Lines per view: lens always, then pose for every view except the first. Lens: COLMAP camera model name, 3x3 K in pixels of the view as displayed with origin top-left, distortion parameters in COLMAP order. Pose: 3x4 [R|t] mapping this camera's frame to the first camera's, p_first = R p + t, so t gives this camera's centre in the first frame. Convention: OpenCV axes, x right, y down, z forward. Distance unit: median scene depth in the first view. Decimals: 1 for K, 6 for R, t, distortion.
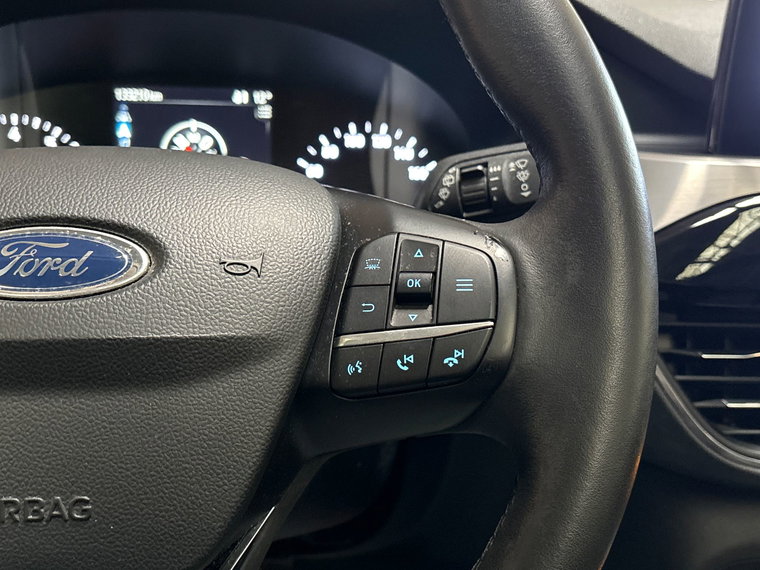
lens RADIAL K [[881.5, 0, 380.0], [0, 881.5, 285.0], [0, 0, 1]] dist [0.146148, -0.576402]
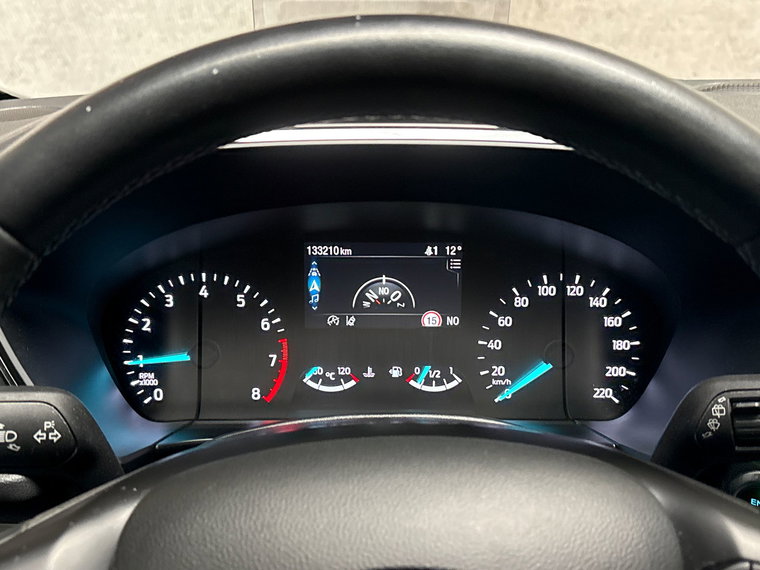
lens RADIAL K [[864.8, 0, 380.0], [0, 864.8, 285.0], [0, 0, 1]] dist [0.162275, -0.538946]
pose [[0.999636, -0.012004, -0.024172, -0.271634], [0.013262, 0.998528, 0.052596, -0.318202], [0.023505, -0.052897, 0.998323, 0.055235]]
